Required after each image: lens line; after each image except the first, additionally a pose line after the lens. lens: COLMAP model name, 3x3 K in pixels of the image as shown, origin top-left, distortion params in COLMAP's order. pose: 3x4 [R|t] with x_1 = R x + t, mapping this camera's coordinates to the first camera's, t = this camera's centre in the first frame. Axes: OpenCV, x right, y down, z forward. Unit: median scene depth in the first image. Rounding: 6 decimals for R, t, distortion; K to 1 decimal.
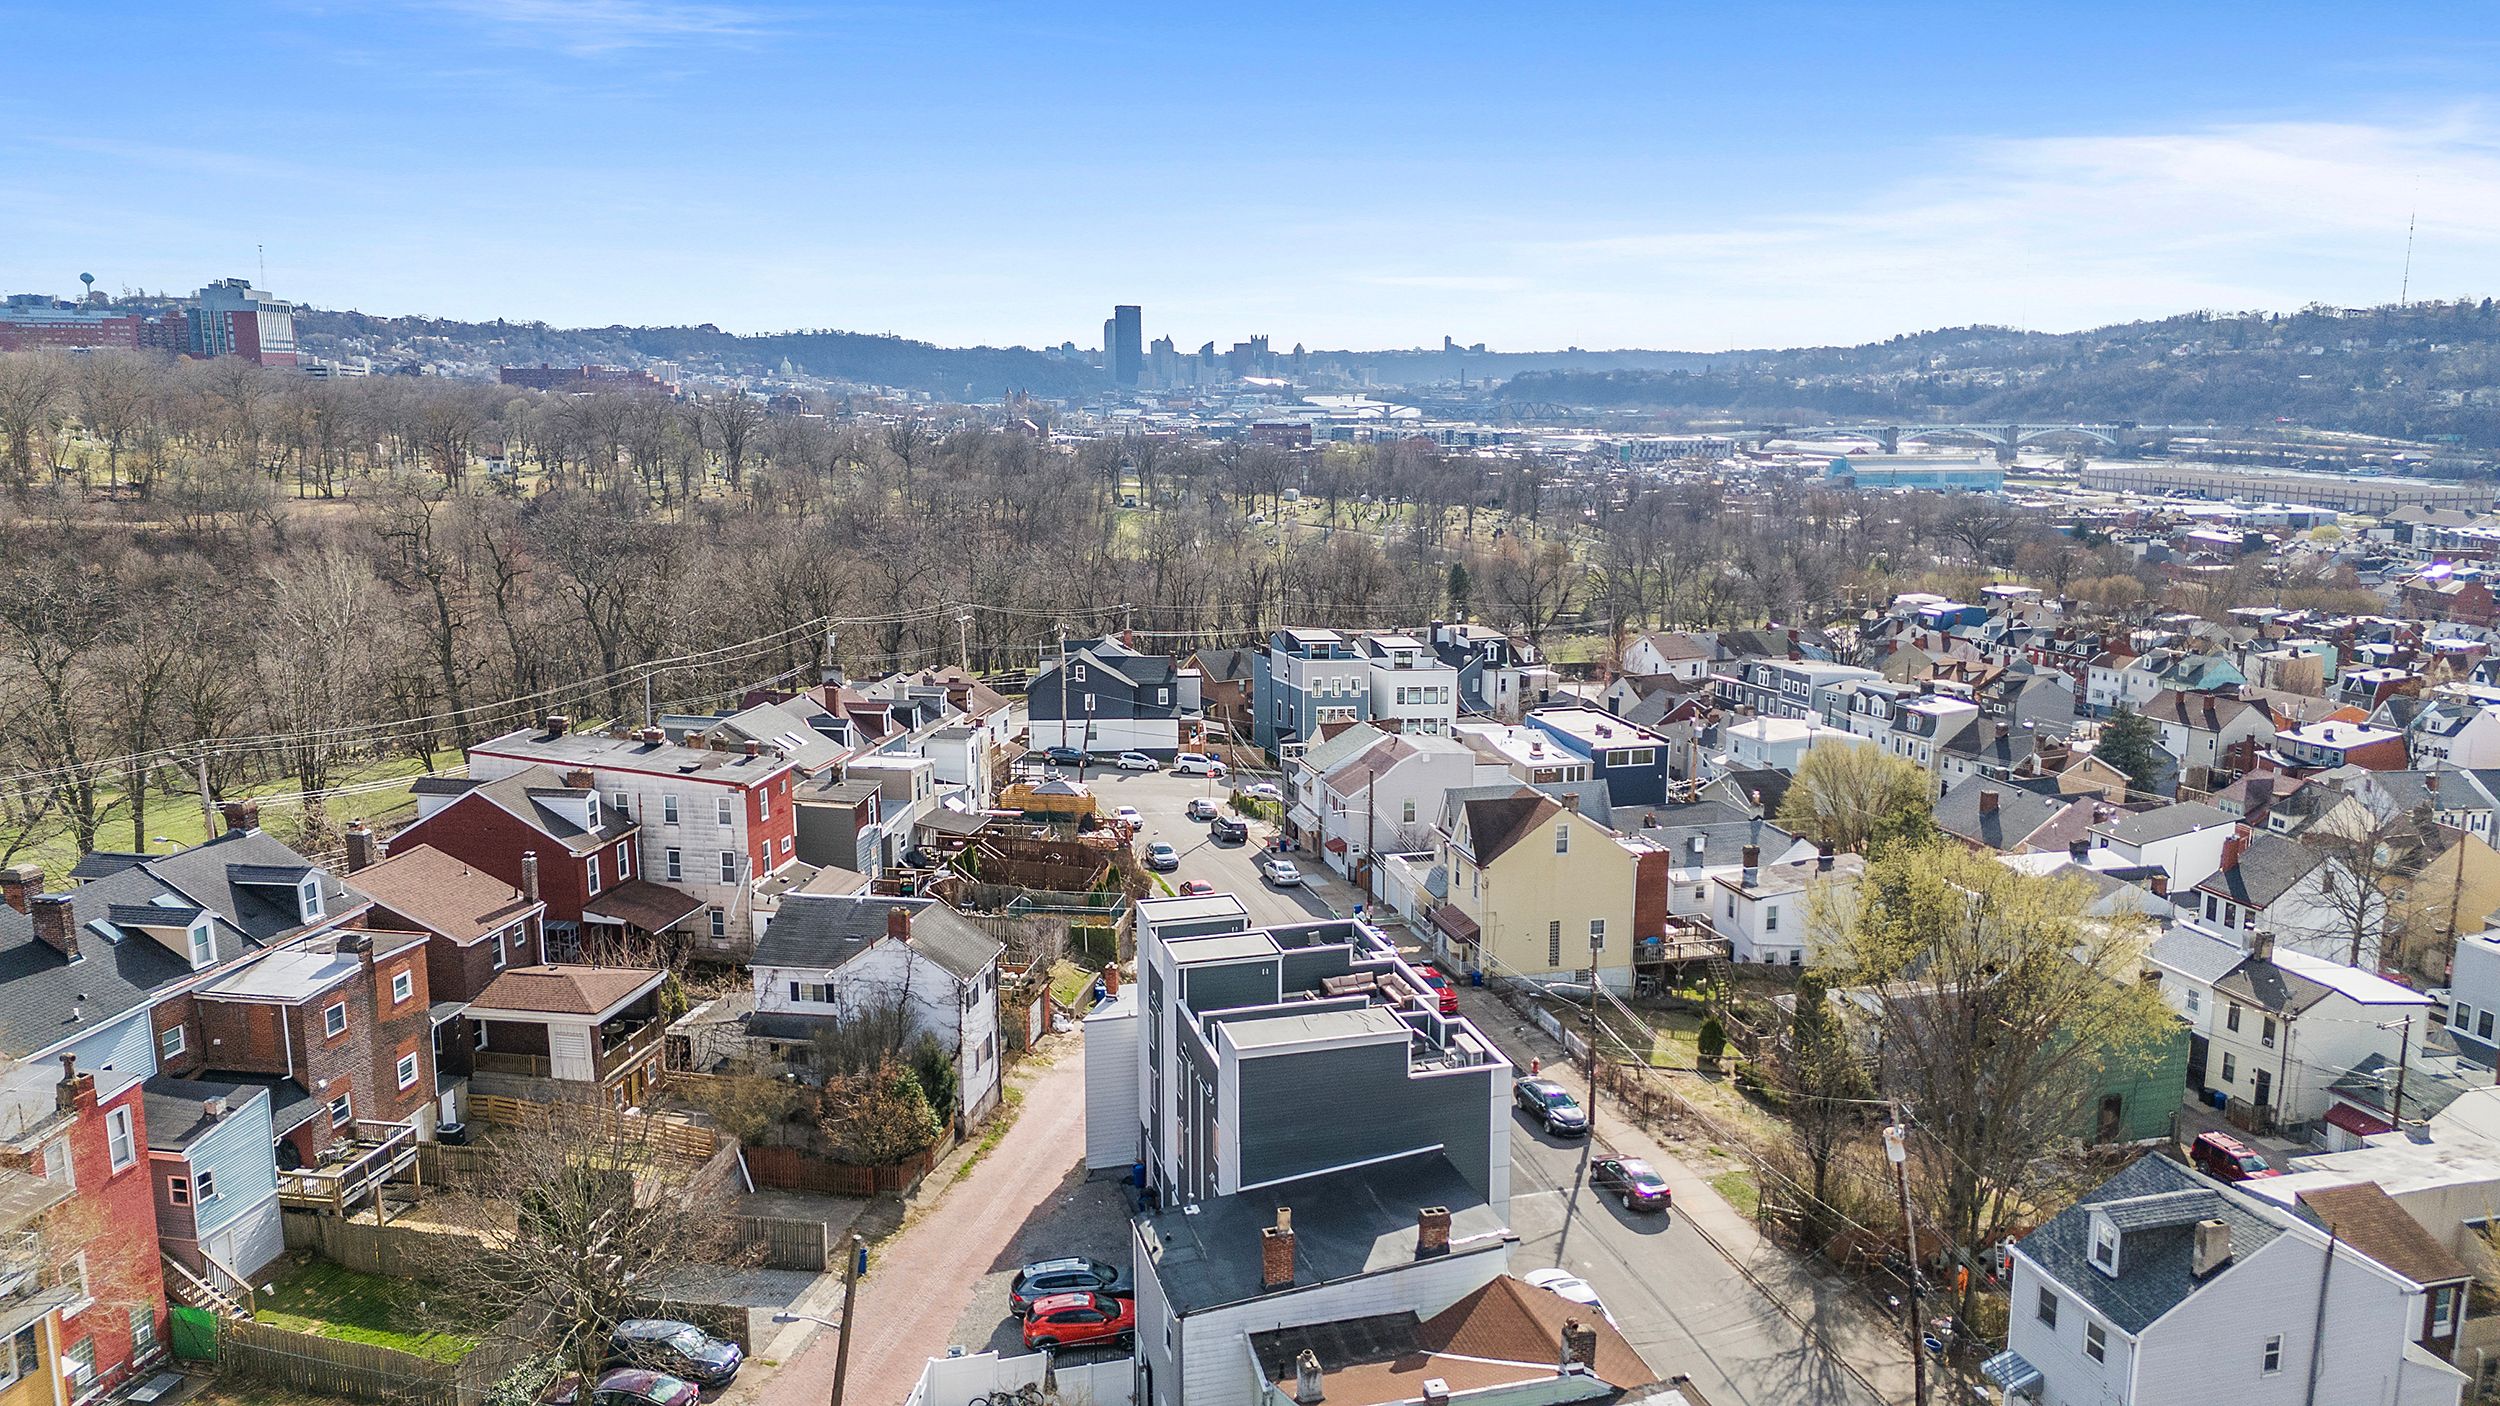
lens RADIAL K [[1735.2, 0, 1248.7], [0, 1735.2, 706.6], [0, 0, 1]] dist [0.001756, -0.007313]
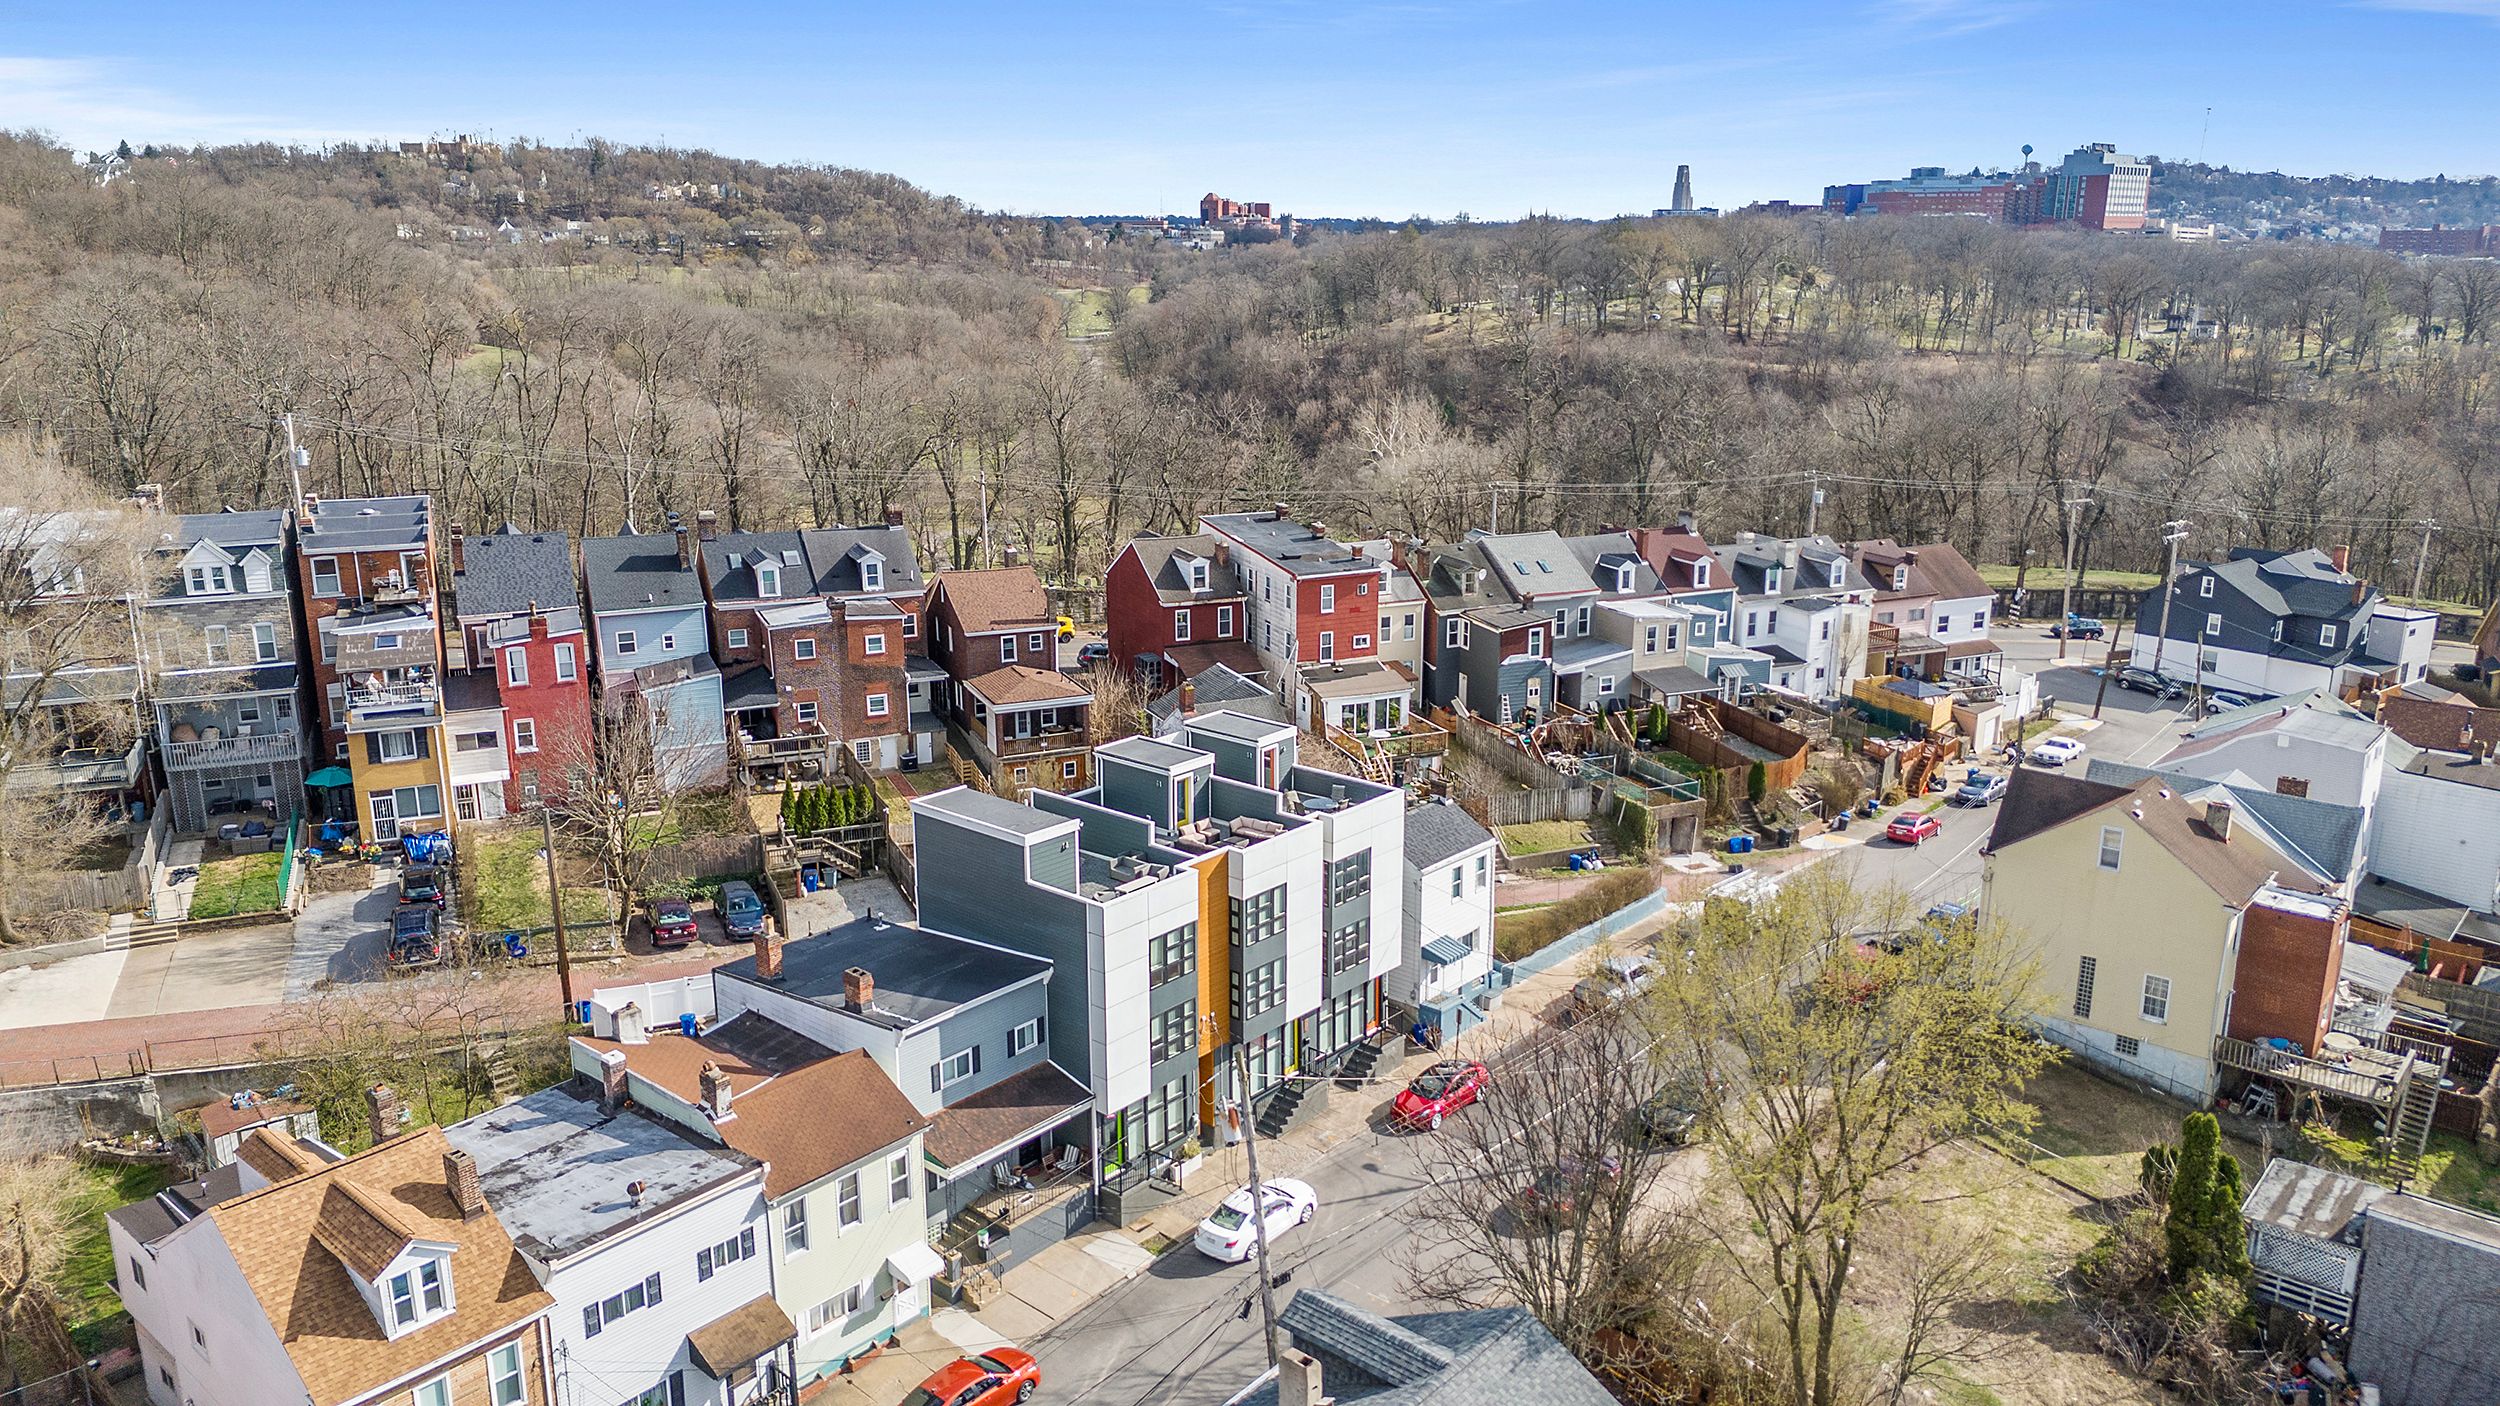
lens RADIAL K [[1735.2, 0, 1243.2], [0, 1735.2, 700.1], [0, 0, 1]] dist [0.001756, -0.007313]
pose [[0.533452, 0.209961, -0.819357, 0.325882], [-0.152632, 0.976694, 0.150906, -0.020358], [0.831945, 0.044559, 0.553066, 0.184743]]
